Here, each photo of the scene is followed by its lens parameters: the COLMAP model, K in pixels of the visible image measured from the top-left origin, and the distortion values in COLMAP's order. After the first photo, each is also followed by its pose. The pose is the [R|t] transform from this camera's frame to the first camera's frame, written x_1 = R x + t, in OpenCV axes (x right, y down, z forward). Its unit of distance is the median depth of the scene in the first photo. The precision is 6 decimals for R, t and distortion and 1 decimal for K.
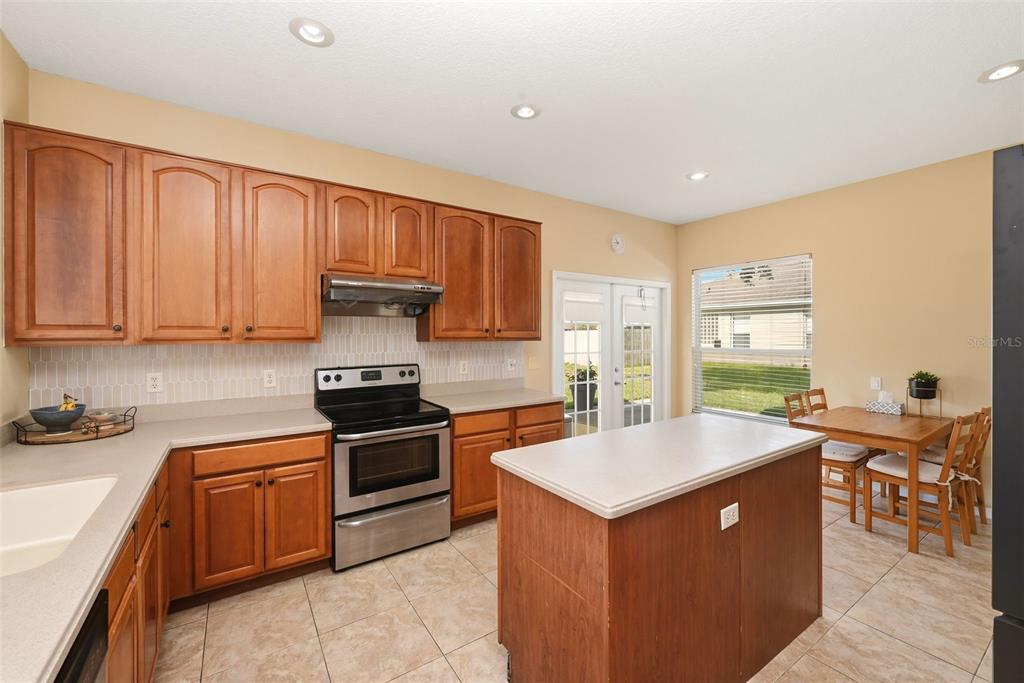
lens RADIAL K [[410.5, 0, 513.1], [0, 410.5, 338.6], [0, 0, 1]] dist [-0.002561, -0.000099]
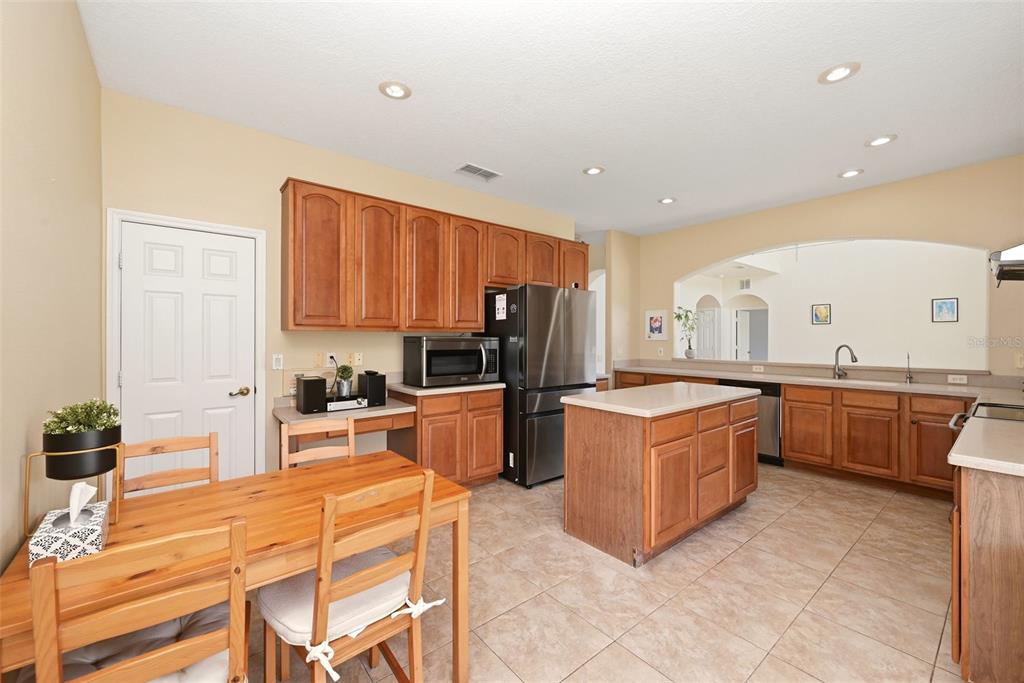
lens RADIAL K [[410.5, 0, 513.1], [0, 410.5, 338.6], [0, 0, 1]] dist [-0.002561, -0.000099]
pose [[-0.995570, 0.002355, -0.093996, 0.688897], [0.001688, 0.999973, 0.007168, 0.018011], [0.094011, 0.006978, -0.995547, 1.523530]]
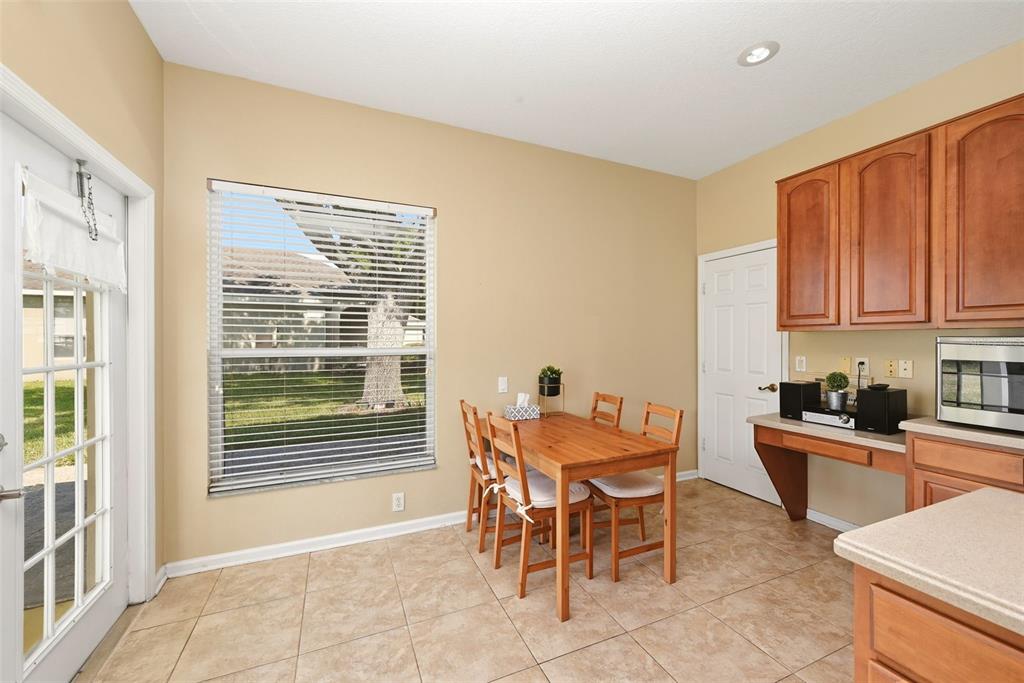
lens RADIAL K [[410.5, 0, 513.1], [0, 410.5, 338.6], [0, 0, 1]] dist [-0.002561, -0.000099]
pose [[0.172551, 0.005276, 0.984987, 0.080308], [0.003712, 0.999975, -0.006007, 0.023888], [-0.984994, 0.004693, 0.172527, 0.989708]]
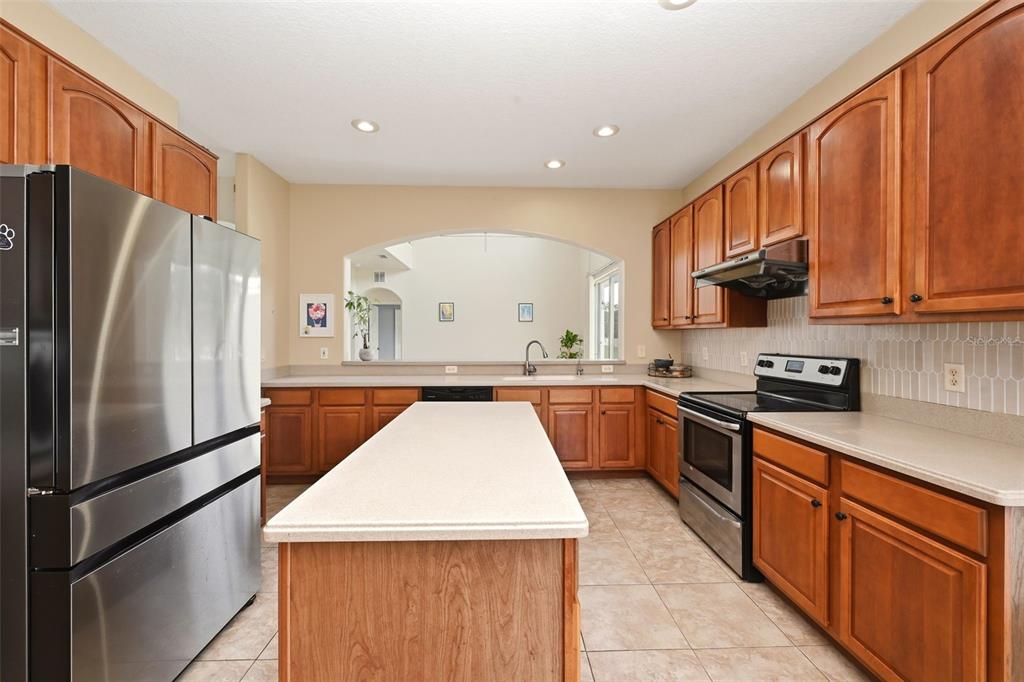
lens RADIAL K [[410.5, 0, 513.1], [0, 410.5, 338.1], [0, 0, 1]] dist [-0.002561, -0.000099]
pose [[-0.523877, 0.010900, -0.851724, 0.648837], [-0.003492, 0.999882, 0.014944, 0.021867], [0.851787, 0.010803, -0.523777, 0.933443]]
